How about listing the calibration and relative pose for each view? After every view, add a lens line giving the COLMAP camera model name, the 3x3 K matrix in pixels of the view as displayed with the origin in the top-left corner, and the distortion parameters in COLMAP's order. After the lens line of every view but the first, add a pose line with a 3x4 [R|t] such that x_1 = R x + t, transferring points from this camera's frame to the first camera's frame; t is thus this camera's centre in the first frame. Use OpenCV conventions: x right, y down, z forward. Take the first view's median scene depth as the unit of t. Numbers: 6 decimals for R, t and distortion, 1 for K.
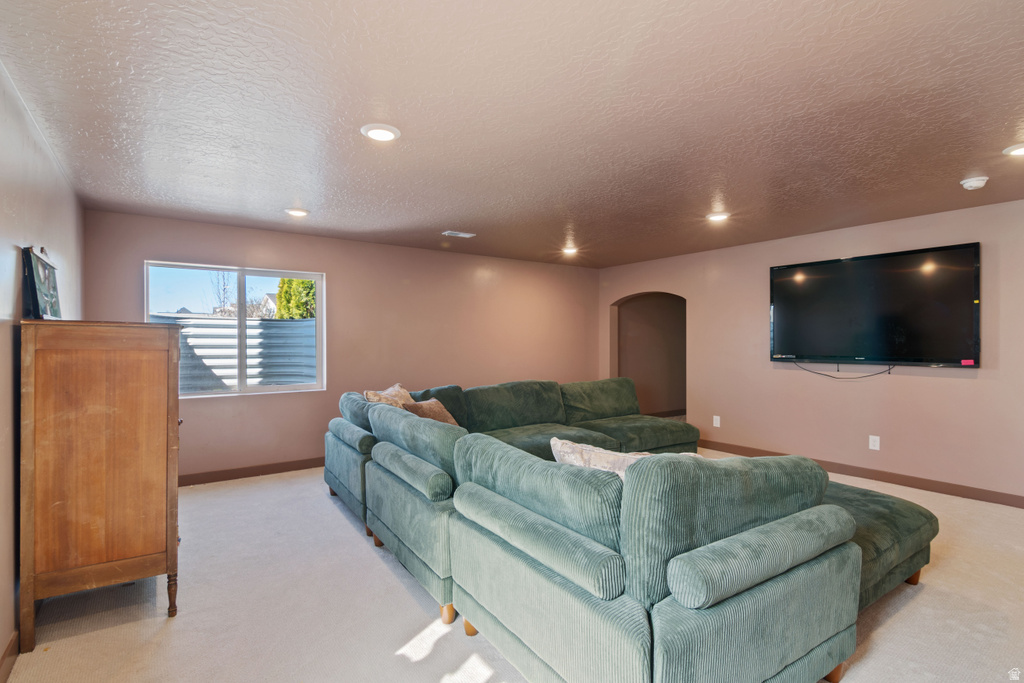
lens RADIAL K [[494.0, 0, 505.4], [0, 494.0, 341.6], [0, 0, 1]] dist [-0.000078, -0.005826]
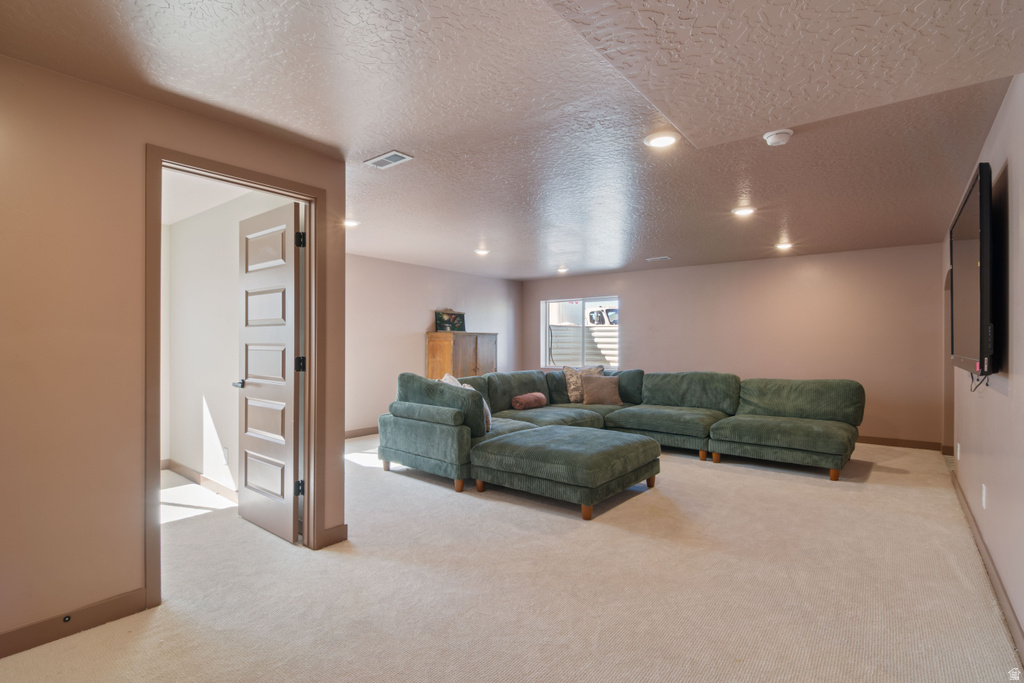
lens RADIAL K [[478.7, 0, 512.0], [0, 478.7, 341.5], [0, 0, 1]] dist [-0.000373, -0.000233]
pose [[0.307665, -0.001946, -0.951493, 0.892446], [-0.004242, 0.999985, -0.003416, 0.011996], [0.951485, 0.005088, 0.307653, 0.188896]]
